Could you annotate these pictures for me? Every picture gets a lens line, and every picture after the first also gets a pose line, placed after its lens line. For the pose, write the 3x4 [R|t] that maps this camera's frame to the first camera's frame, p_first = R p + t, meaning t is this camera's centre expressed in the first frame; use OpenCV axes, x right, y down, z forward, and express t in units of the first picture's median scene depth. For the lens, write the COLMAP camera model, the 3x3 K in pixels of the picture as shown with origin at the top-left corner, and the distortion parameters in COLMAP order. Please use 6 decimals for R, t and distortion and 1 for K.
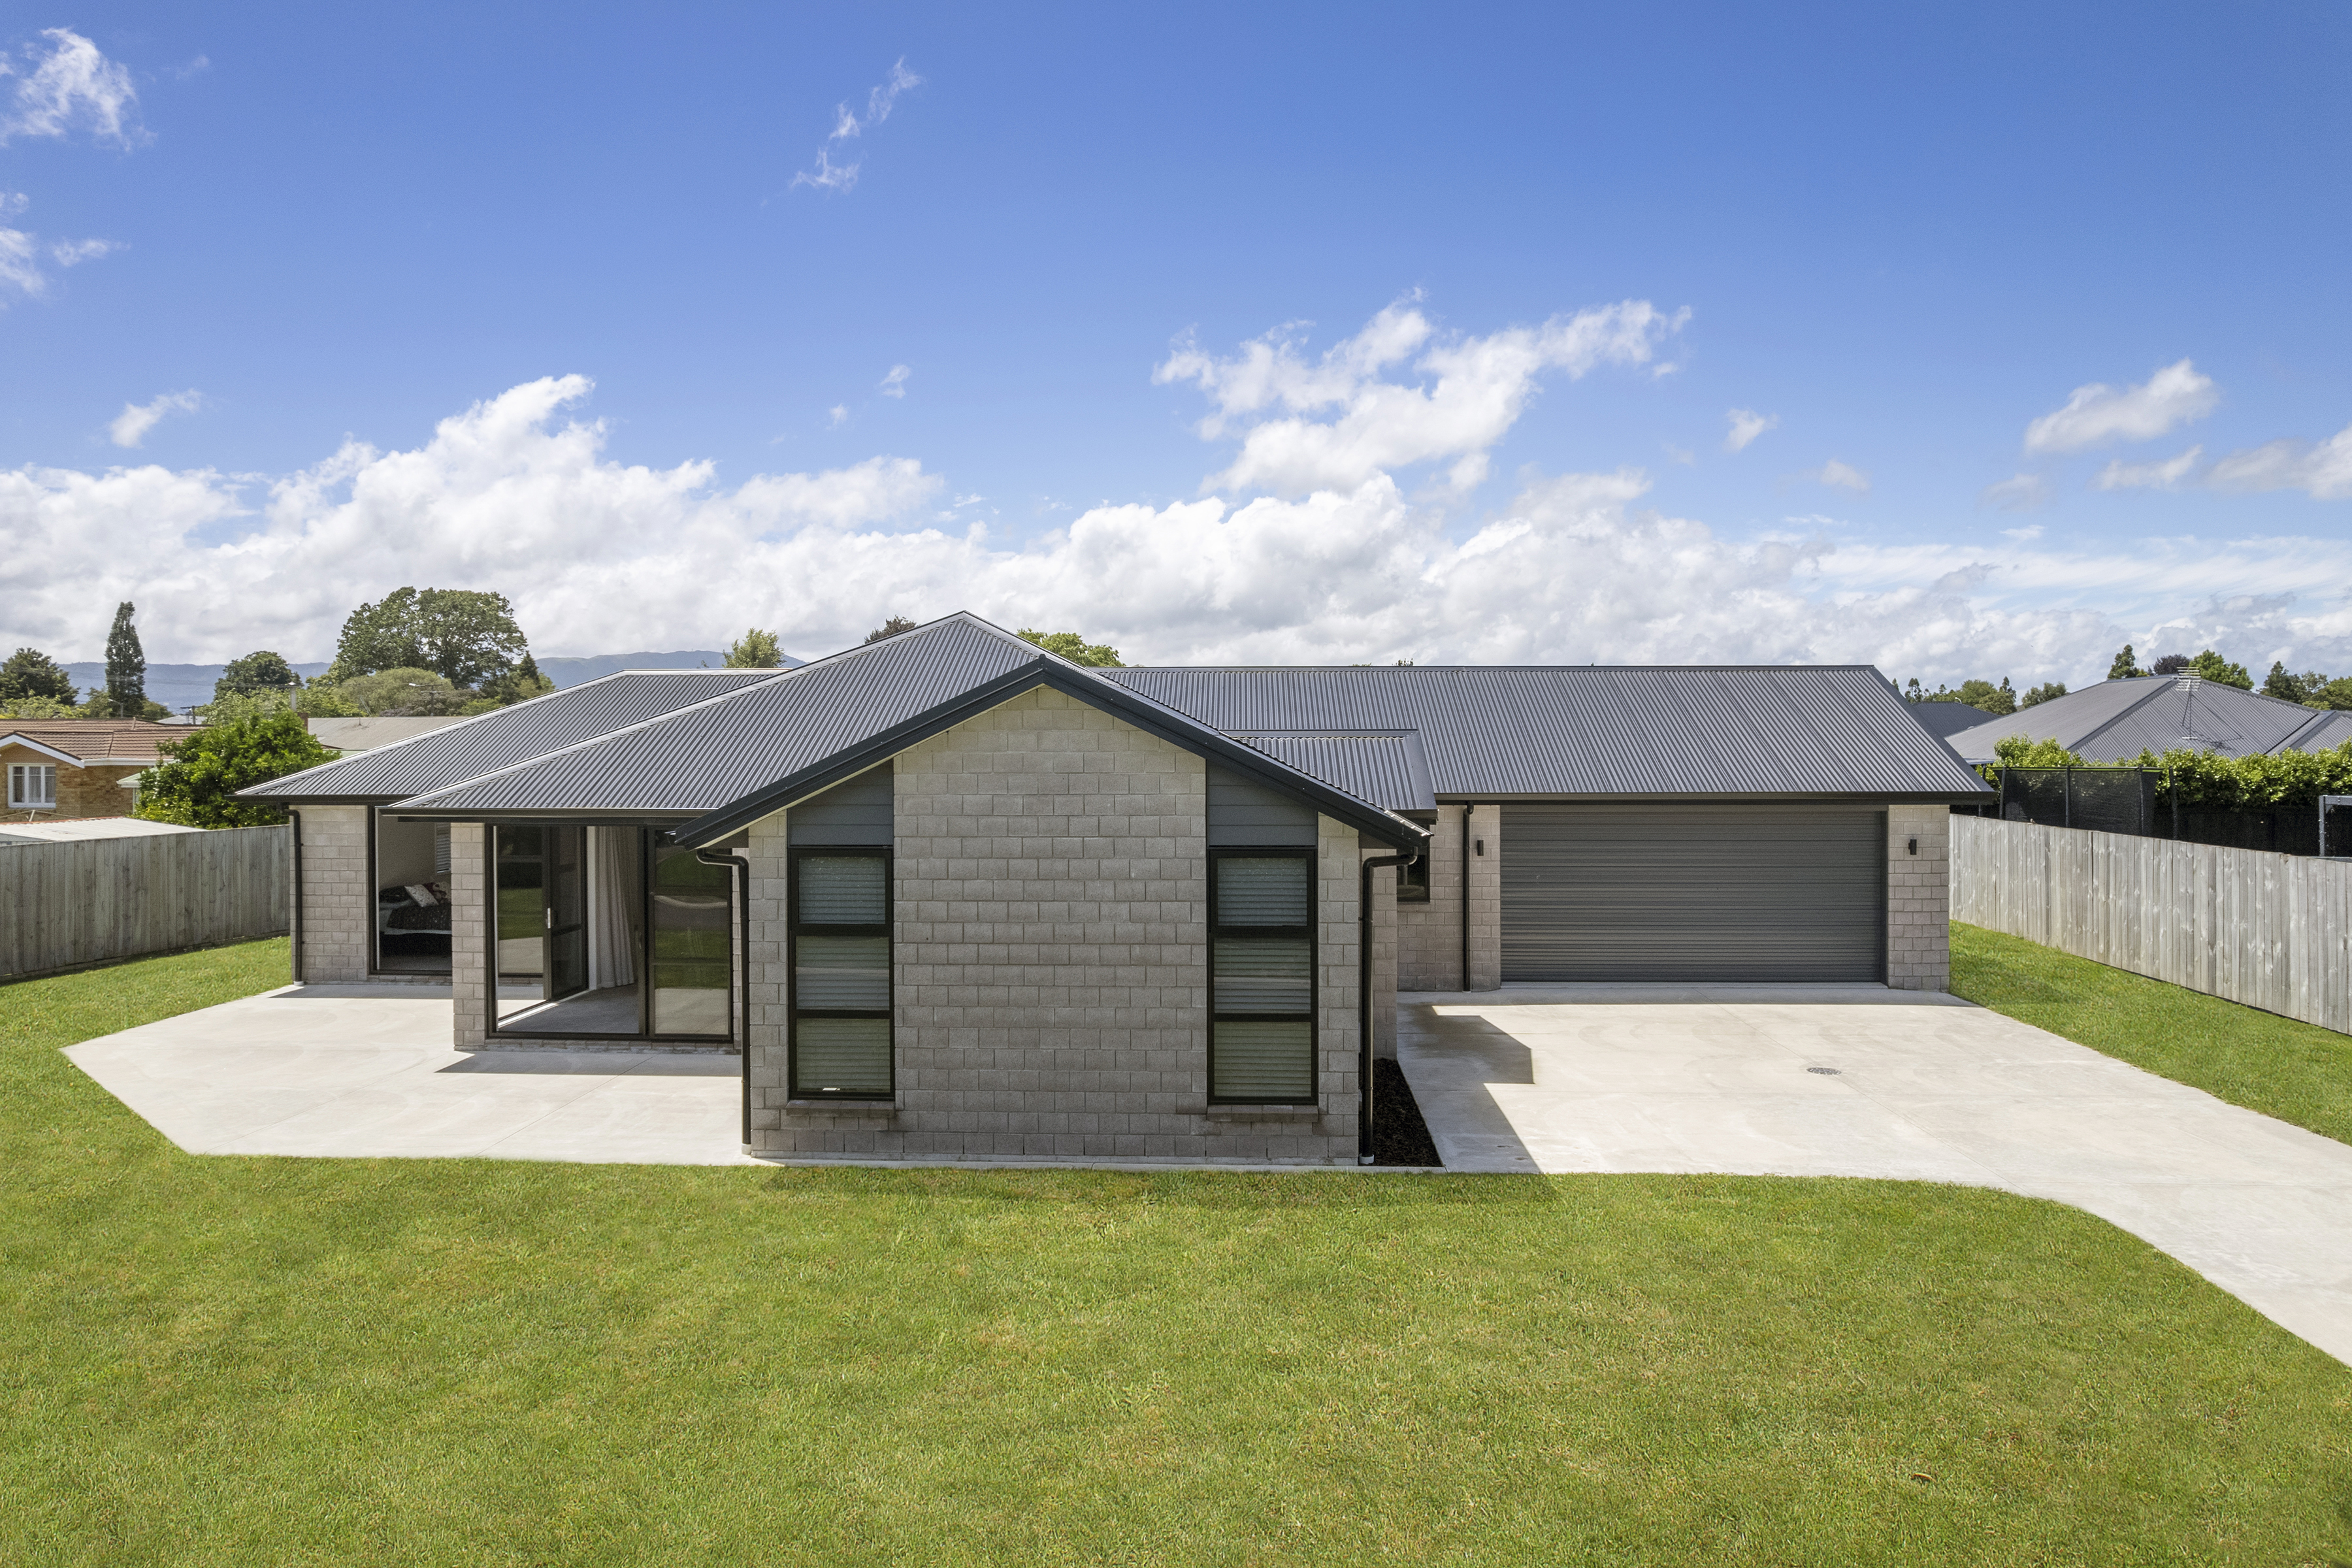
lens RADIAL K [[1474.6, 0, 1167.0], [0, 1474.6, 738.4], [0, 0, 1]] dist [-0.017695, 0.001121]
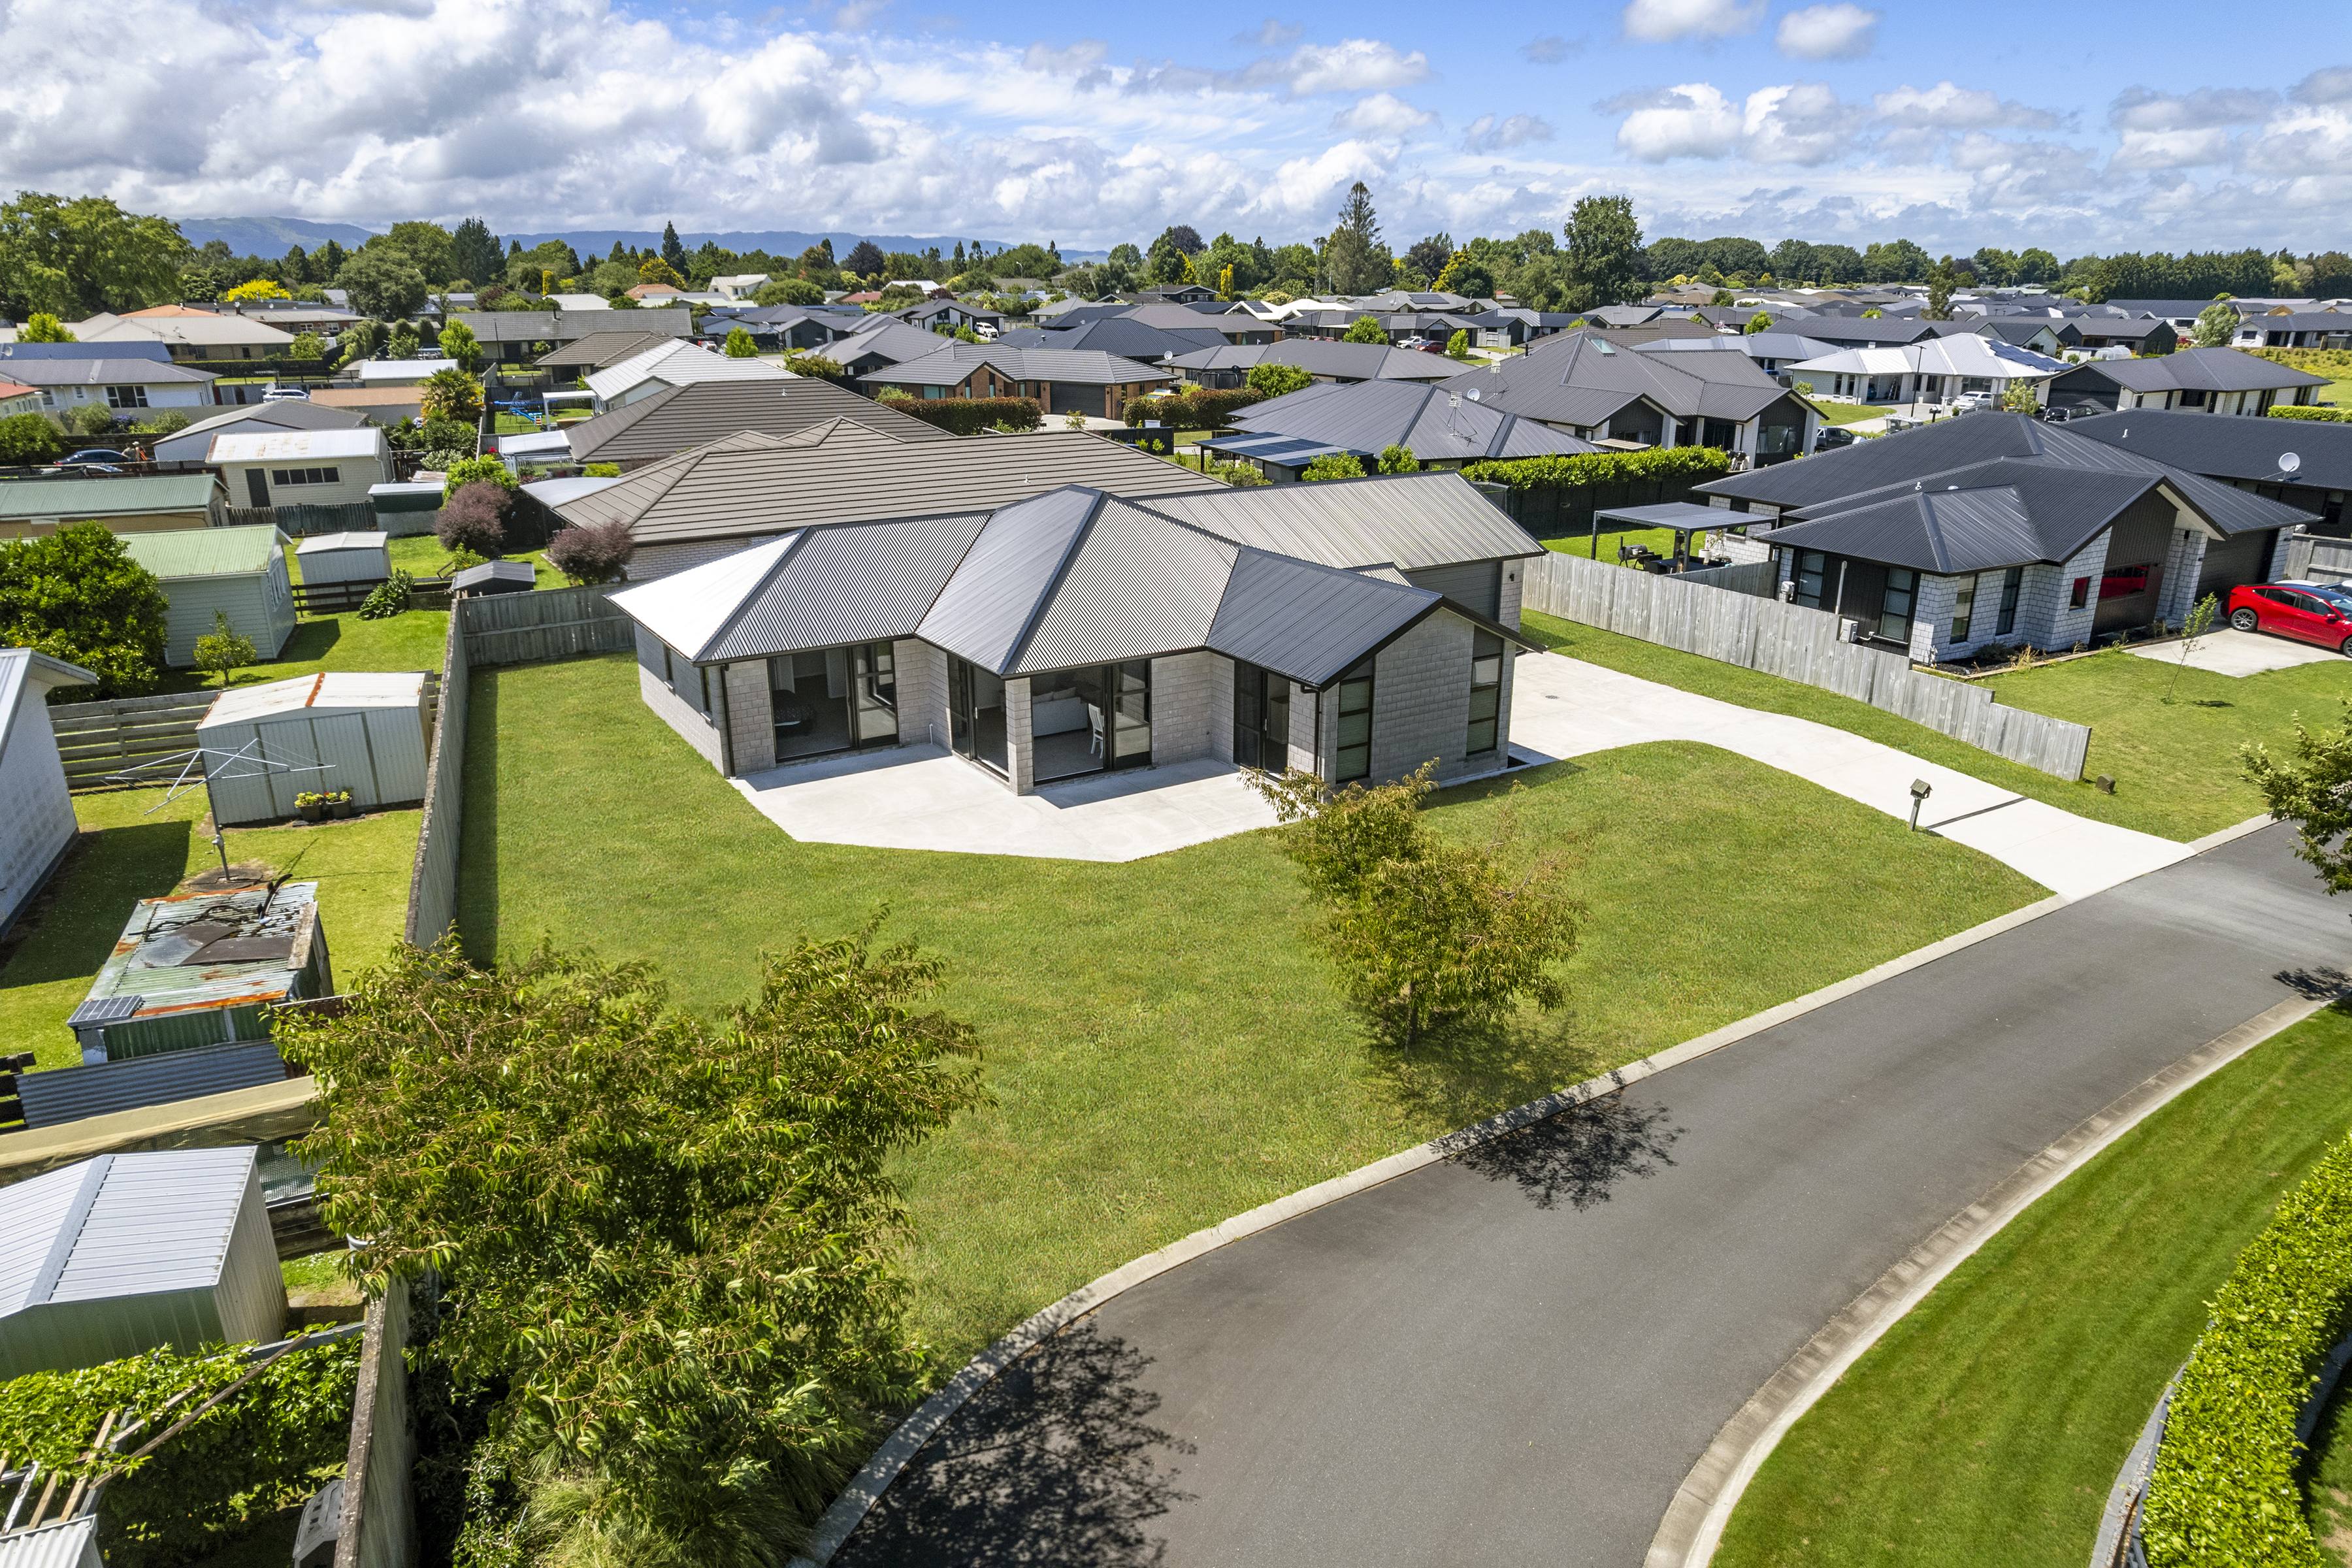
lens RADIAL K [[1474.6, 0, 1167.0], [0, 1474.6, 738.4], [0, 0, 1]] dist [-0.017695, 0.001121]
pose [[0.821666, -0.167912, 0.544674, -1.793190], [0.001013, 0.956050, 0.293202, -0.536000], [-0.569968, -0.240363, 0.785724, -0.718838]]
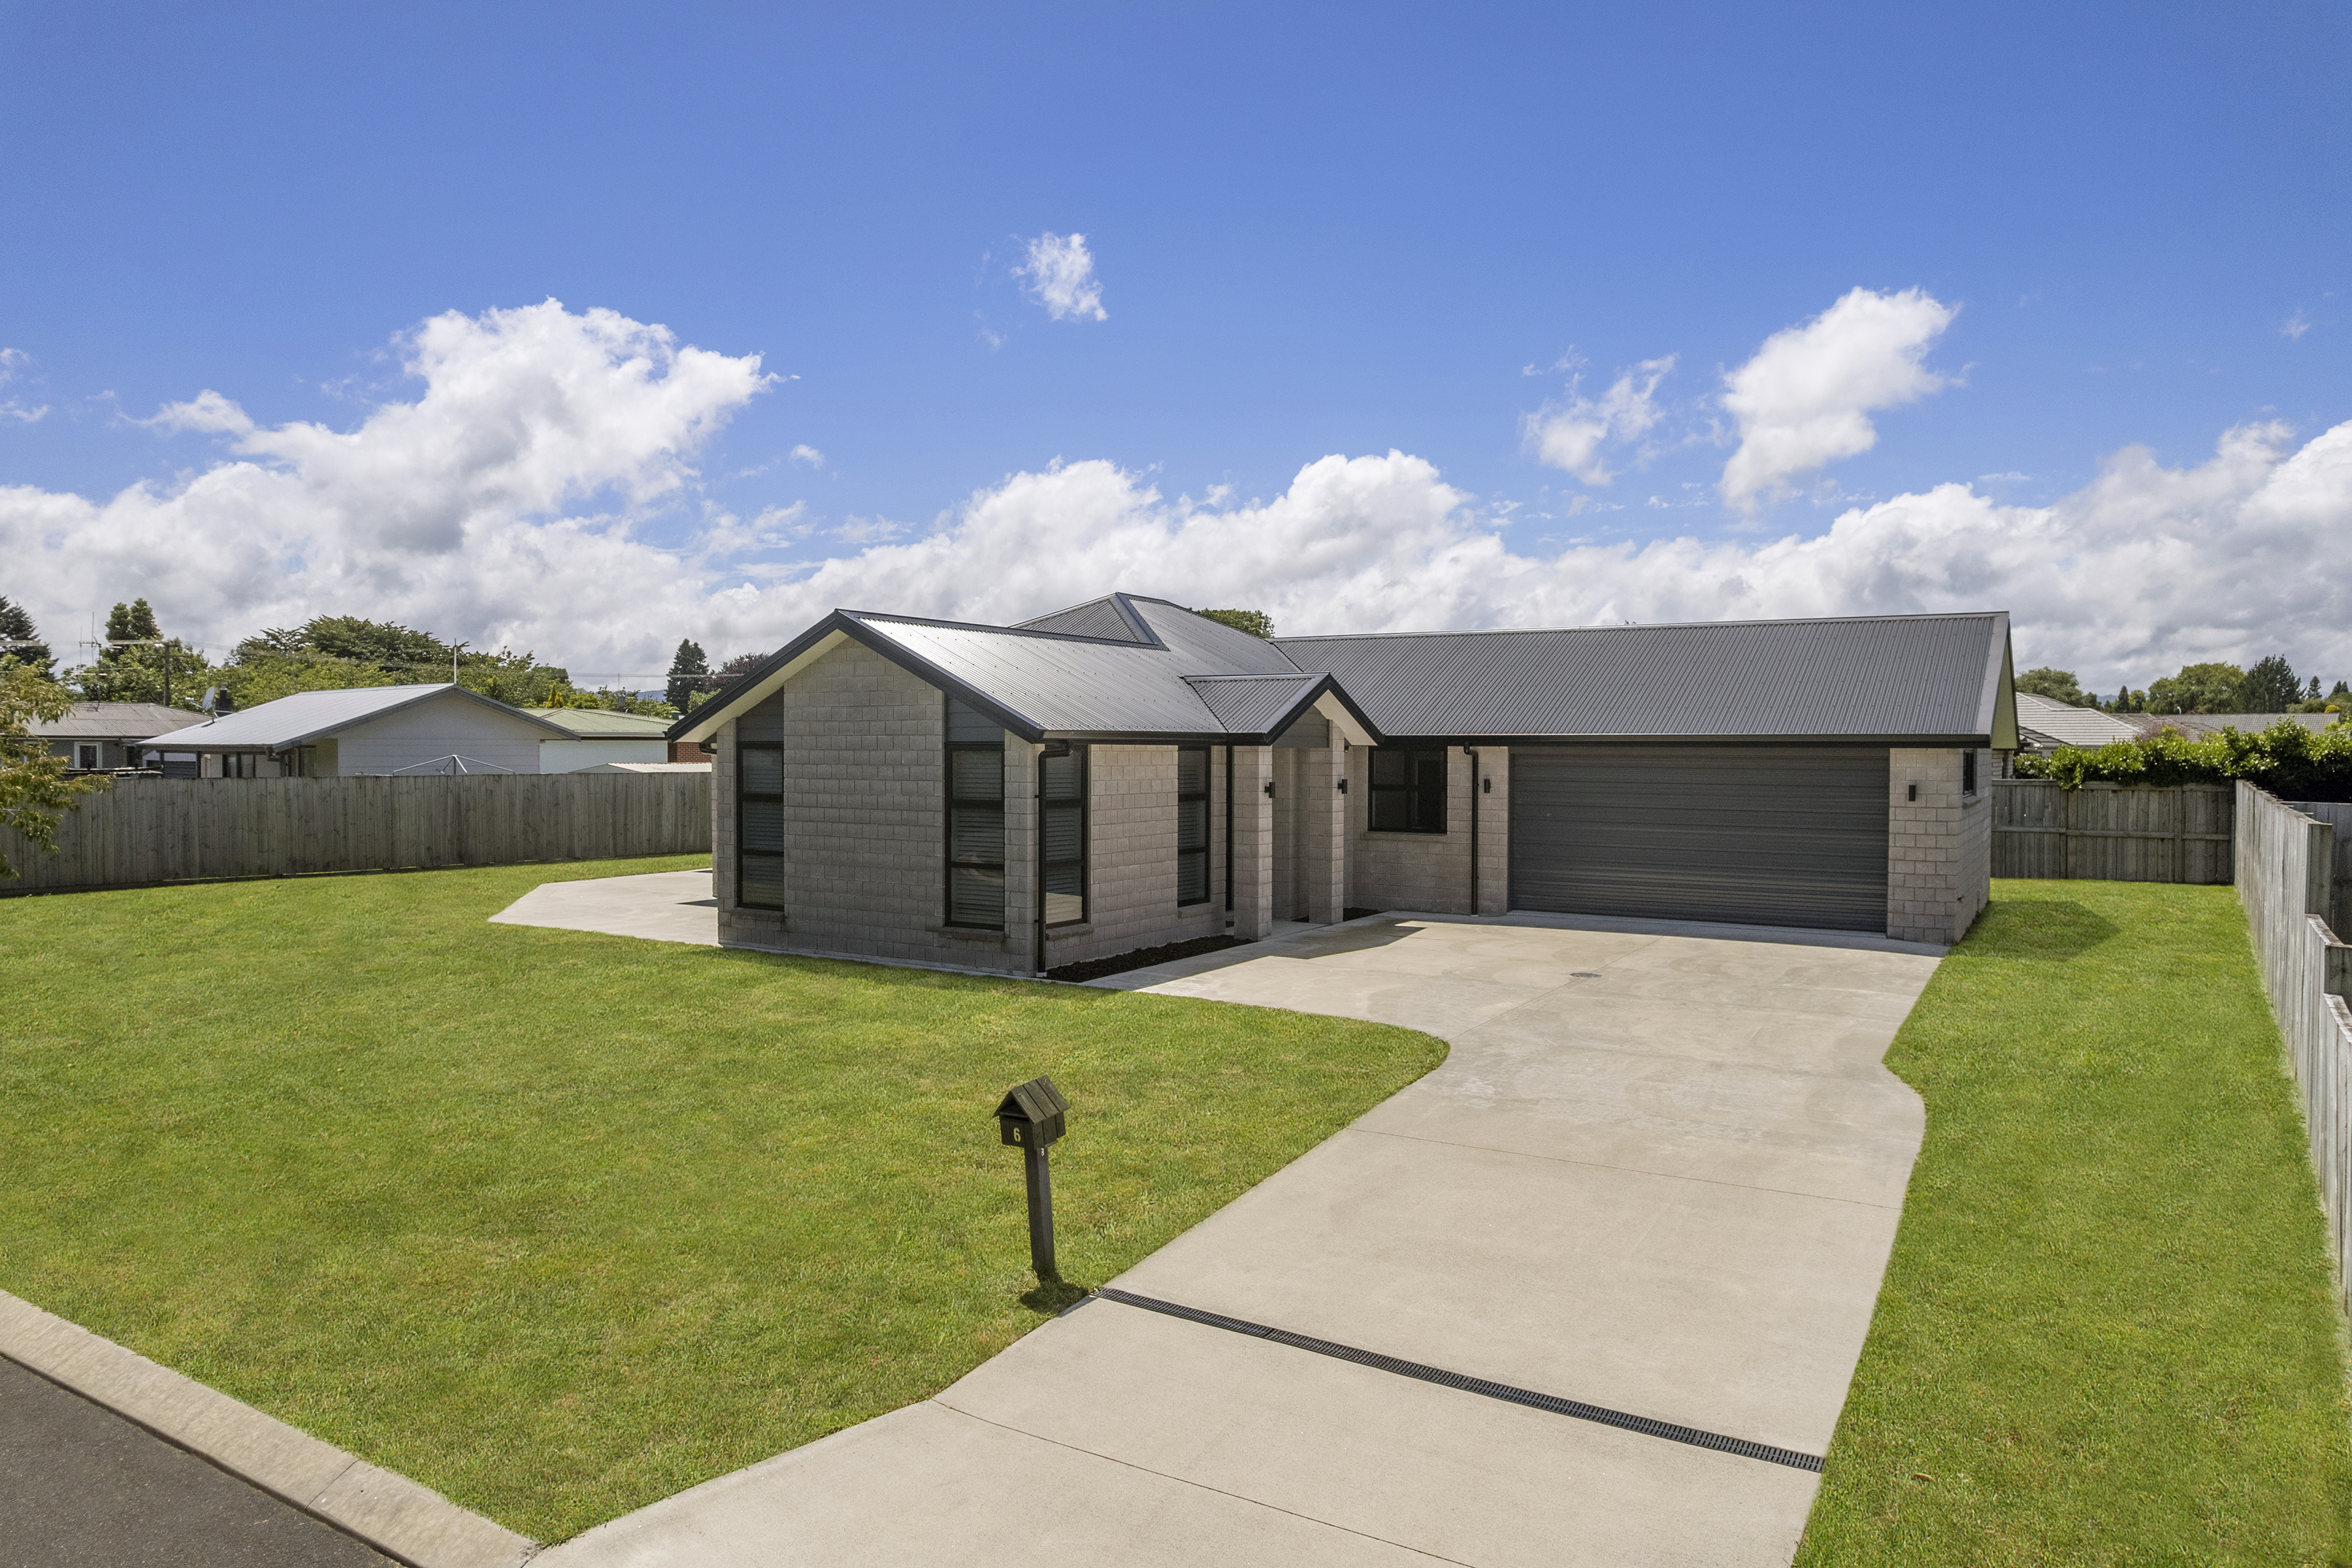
lens RADIAL K [[1474.6, 0, 1167.0], [0, 1474.6, 738.4], [0, 0, 1]] dist [-0.017695, 0.001121]
pose [[0.880846, 0.006154, -0.473363, 0.874654], [-0.006747, 0.999977, 0.000446, 0.066827], [0.473355, 0.002801, 0.880867, -0.140249]]
